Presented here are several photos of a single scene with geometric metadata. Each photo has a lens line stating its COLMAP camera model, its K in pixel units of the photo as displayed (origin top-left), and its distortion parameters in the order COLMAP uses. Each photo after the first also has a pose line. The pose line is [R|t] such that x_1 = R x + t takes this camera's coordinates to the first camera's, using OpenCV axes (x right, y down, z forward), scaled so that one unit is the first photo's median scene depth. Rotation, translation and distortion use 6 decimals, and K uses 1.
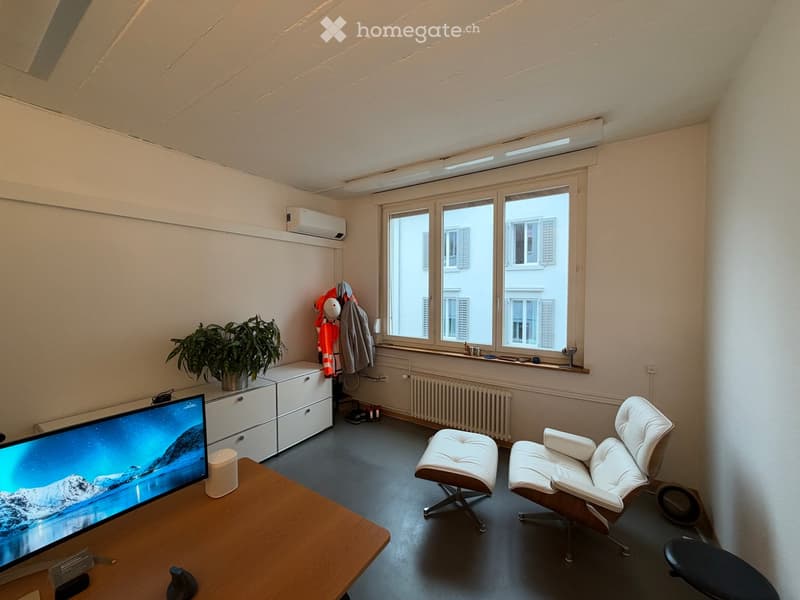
lens RADIAL K [[320.9, 0, 395.3], [0, 320.9, 299.6], [0, 0, 1]] dist [-0.000850, -0.000159]
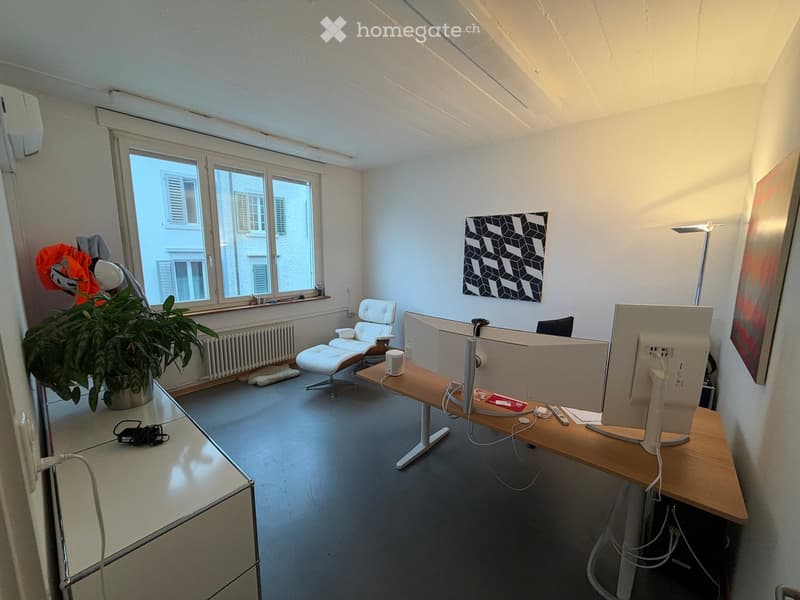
lens RADIAL K [[320.9, 0, 395.6], [0, 320.9, 301.6], [0, 0, 1]] dist [-0.000850, -0.000159]
pose [[0.132370, -0.139633, 0.981316, -0.894333], [0.055750, 0.989509, 0.133279, 0.034580], [-0.989631, 0.037066, 0.138765, 0.349157]]
